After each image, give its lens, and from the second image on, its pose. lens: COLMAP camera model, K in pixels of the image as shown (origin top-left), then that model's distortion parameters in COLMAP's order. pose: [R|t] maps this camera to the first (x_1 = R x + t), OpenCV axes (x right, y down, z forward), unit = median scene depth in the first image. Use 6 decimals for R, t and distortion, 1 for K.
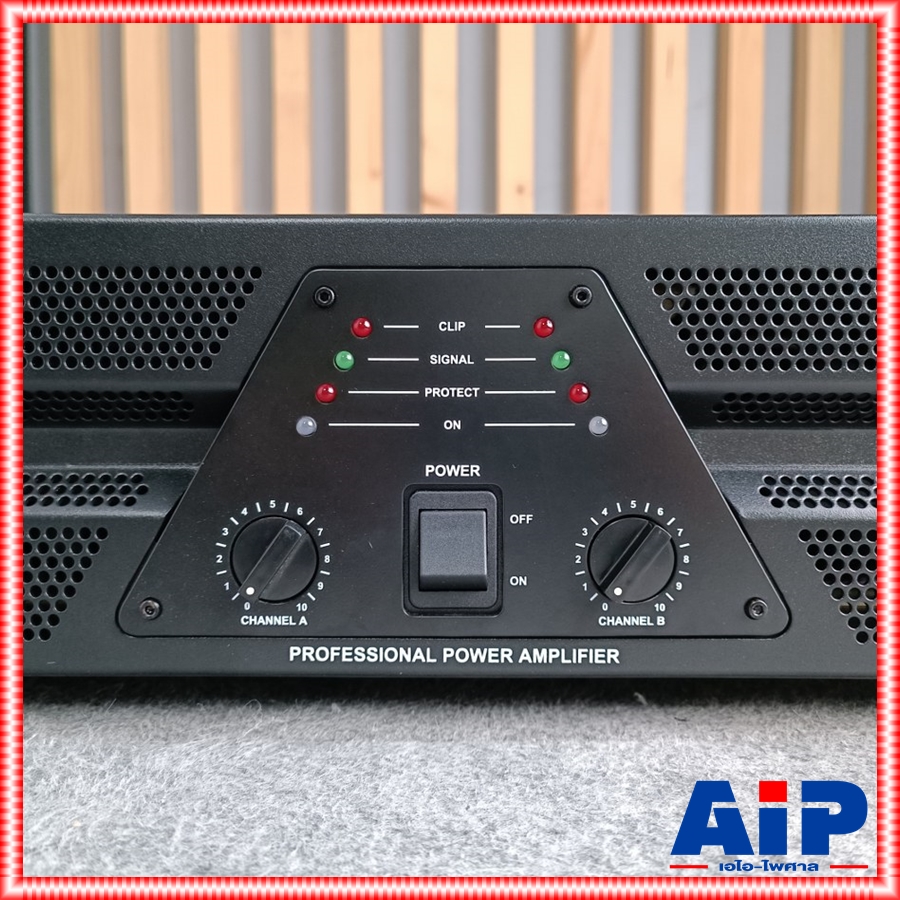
lens RADIAL K [[763.5, 0, 470.7], [0, 763.5, 451.3], [0, 0, 1]] dist [-0.011091, -0.006533]
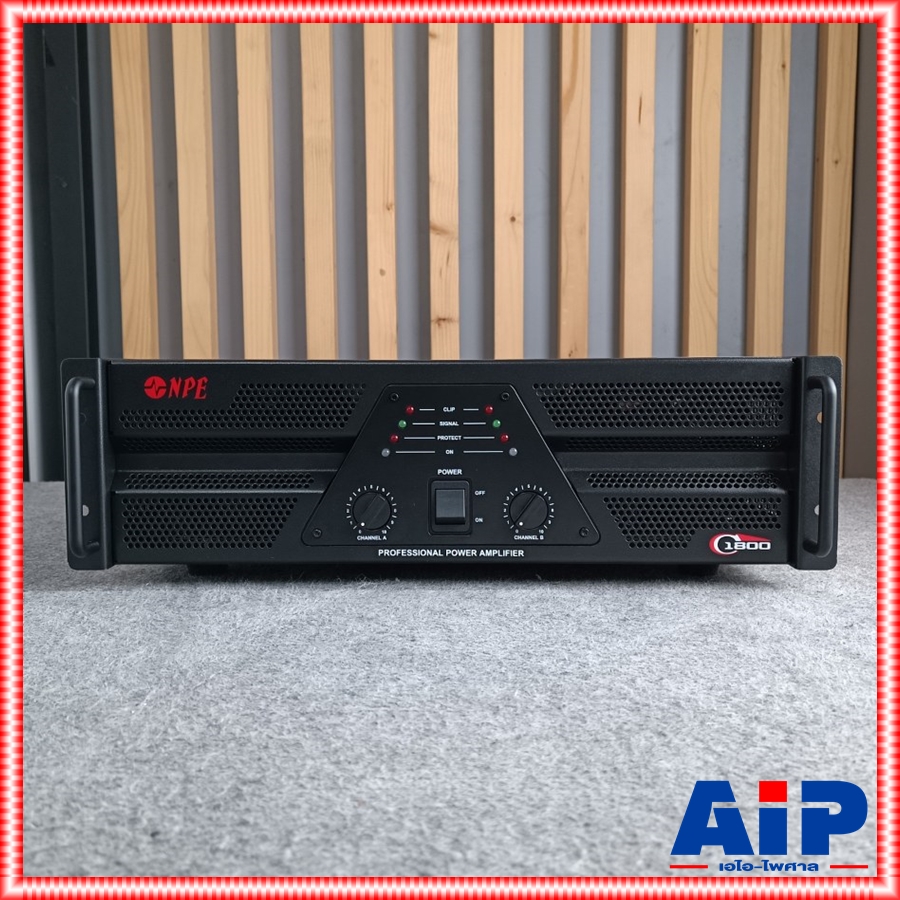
lens RADIAL K [[763.5, 0, 449.8], [0, 763.5, 455.5], [0, 0, 1]] dist [-0.011091, -0.006533]
pose [[0.999899, -0.004854, -0.013340, 0.007003], [0.005122, 0.999784, 0.020137, -0.069764], [0.013239, -0.020203, 0.999708, -1.283203]]
